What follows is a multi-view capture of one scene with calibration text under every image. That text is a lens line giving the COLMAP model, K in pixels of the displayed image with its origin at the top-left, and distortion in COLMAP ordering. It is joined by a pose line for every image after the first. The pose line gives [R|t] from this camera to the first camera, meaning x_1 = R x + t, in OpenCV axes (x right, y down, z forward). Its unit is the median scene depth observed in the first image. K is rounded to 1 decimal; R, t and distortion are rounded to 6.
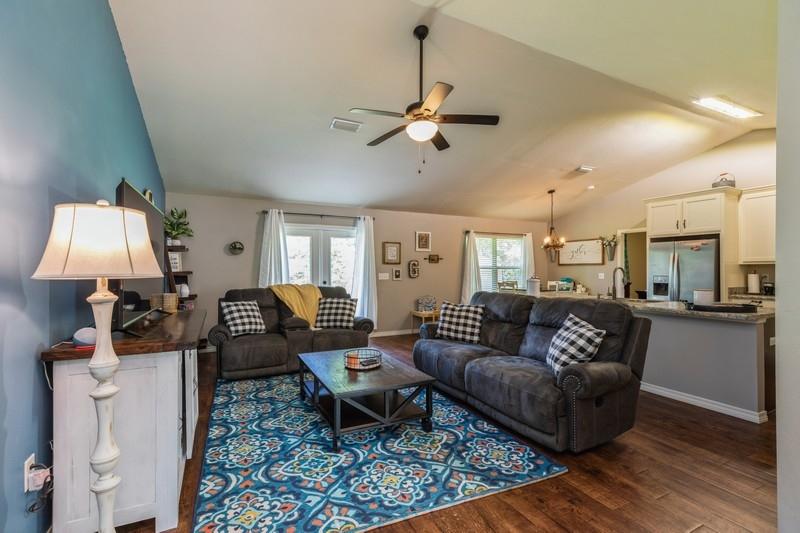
lens RADIAL K [[361.9, 0, 398.8], [0, 361.9, 268.0], [0, 0, 1]] dist [0.005158, -0.002311]
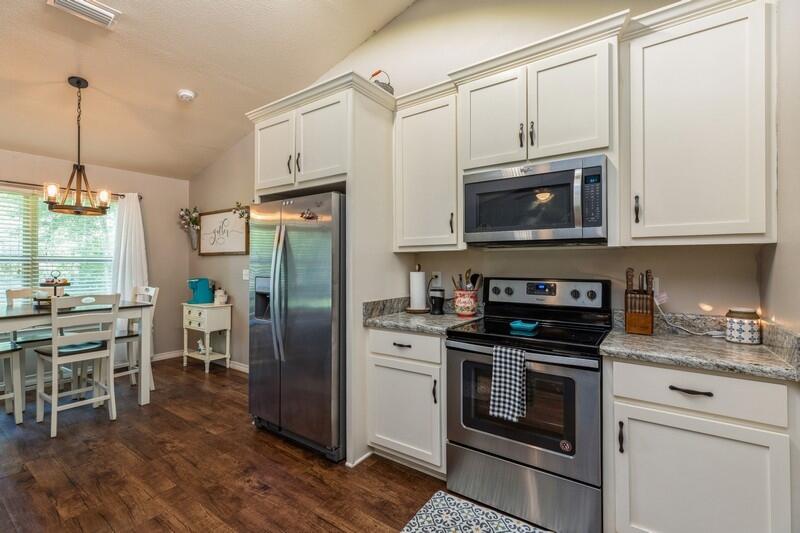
lens RADIAL K [[361.9, 0, 397.4], [0, 361.9, 261.4], [0, 0, 1]] dist [0.005158, -0.002311]
pose [[0.884288, 0.002435, 0.466935, 0.704478], [-0.002551, 0.999997, -0.000383, 0.002236], [-0.466934, -0.000852, 0.884292, 0.556815]]
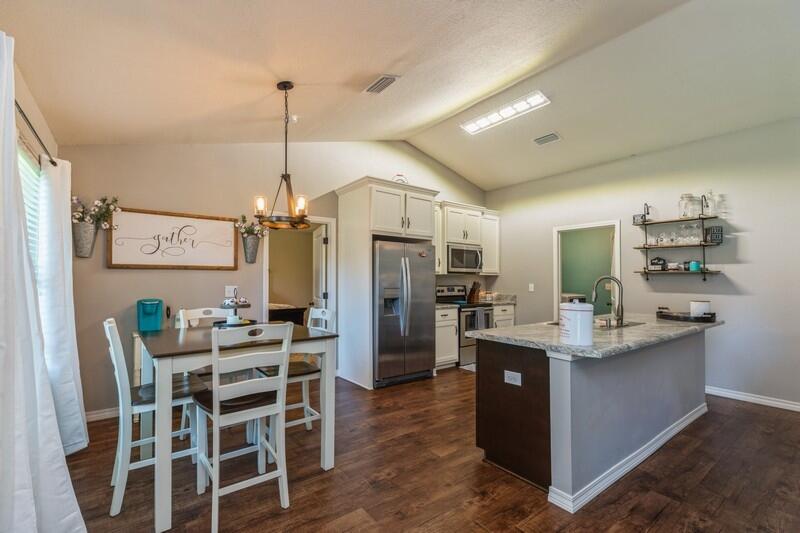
lens RADIAL K [[361.9, 0, 397.6], [0, 361.9, 277.3], [0, 0, 1]] dist [0.005158, -0.002311]
pose [[-0.189162, 0.002084, 0.981944, 0.006482], [-0.010303, 0.999938, -0.004107, 0.002645], [-0.981892, -0.010893, -0.189129, 1.205176]]
